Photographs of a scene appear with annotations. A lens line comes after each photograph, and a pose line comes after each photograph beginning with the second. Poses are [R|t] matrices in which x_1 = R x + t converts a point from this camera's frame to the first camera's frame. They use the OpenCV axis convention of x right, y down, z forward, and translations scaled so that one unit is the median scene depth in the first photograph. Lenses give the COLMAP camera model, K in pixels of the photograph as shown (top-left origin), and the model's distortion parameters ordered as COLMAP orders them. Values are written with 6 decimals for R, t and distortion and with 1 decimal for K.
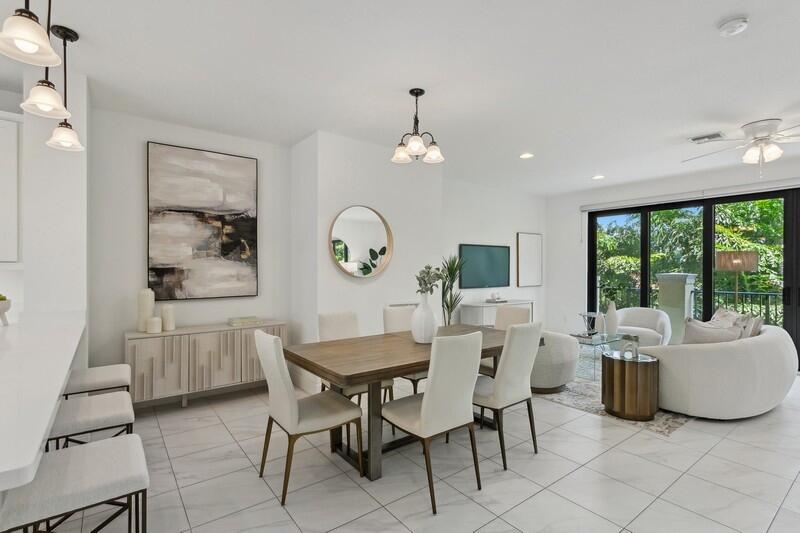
lens RADIAL K [[383.2, 0, 400.0], [0, 383.2, 266.5], [0, 0, 1]] dist [0.002154, 0.000079]
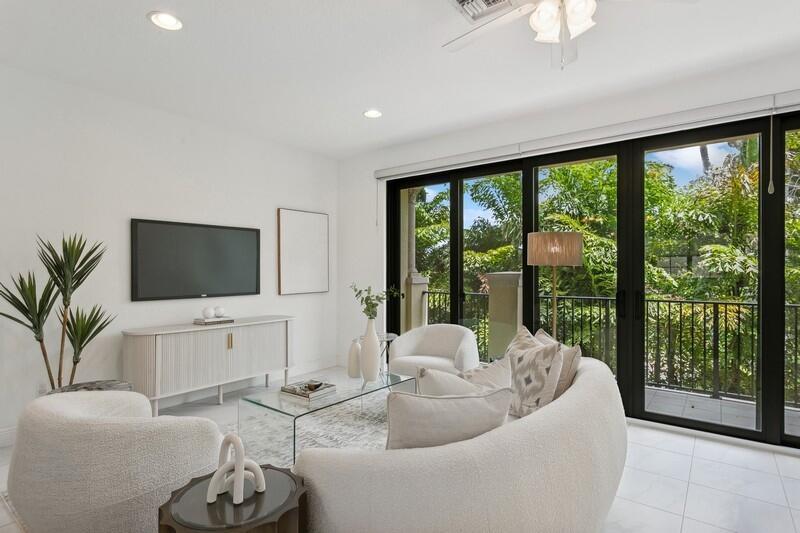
lens RADIAL K [[417.3, 0, 400.0], [0, 417.3, 266.5], [0, 0, 1]] dist [0.017227, 0.000449]
pose [[0.963548, -0.000145, 0.267537, 0.320843], [0.001378, 0.999989, -0.004421, 0.010803], [-0.267533, 0.004628, 0.963538, 0.292383]]
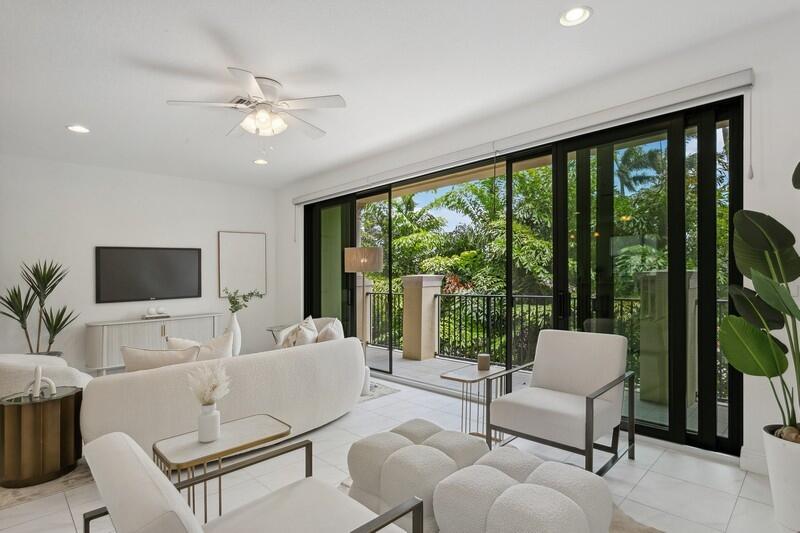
lens RADIAL K [[417.3, 0, 400.0], [0, 417.3, 266.5], [0, 0, 1]] dist [0.017227, 0.000449]
pose [[0.992367, -0.025266, 0.120701, 0.593509], [0.027300, 0.999511, -0.015226, 0.011400], [-0.120257, 0.018405, 0.992572, 0.063329]]
